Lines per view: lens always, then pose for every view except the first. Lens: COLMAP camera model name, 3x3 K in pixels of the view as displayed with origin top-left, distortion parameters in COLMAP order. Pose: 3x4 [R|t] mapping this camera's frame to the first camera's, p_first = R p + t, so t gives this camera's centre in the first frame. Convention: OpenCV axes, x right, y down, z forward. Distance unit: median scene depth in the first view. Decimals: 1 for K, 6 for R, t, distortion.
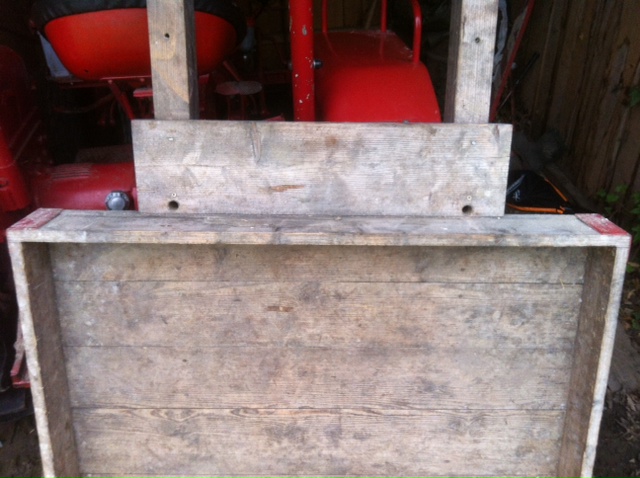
lens RADIAL K [[600.9, 0, 320.0], [0, 600.9, 239.0], [0, 0, 1]] dist [0.002229, -0.007678]
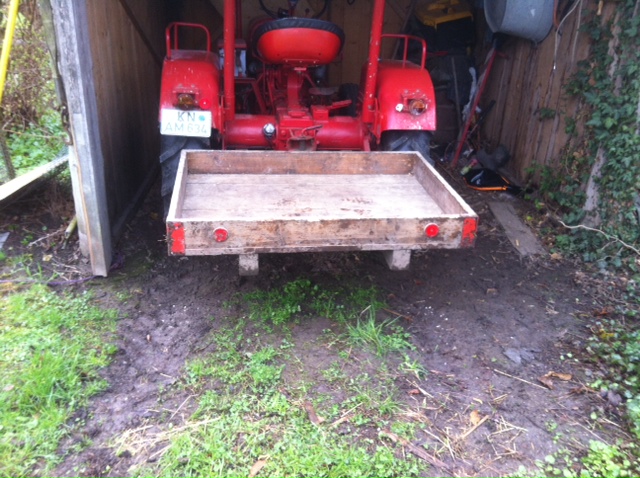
lens RADIAL K [[600.9, 0, 320.0], [0, 600.9, 239.0], [0, 0, 1]] dist [0.002229, -0.007678]
pose [[0.998147, 0.056502, 0.022593, -0.127967], [-0.052331, 0.986505, -0.155144, 0.386202], [-0.031054, 0.153674, 0.987634, -0.583249]]
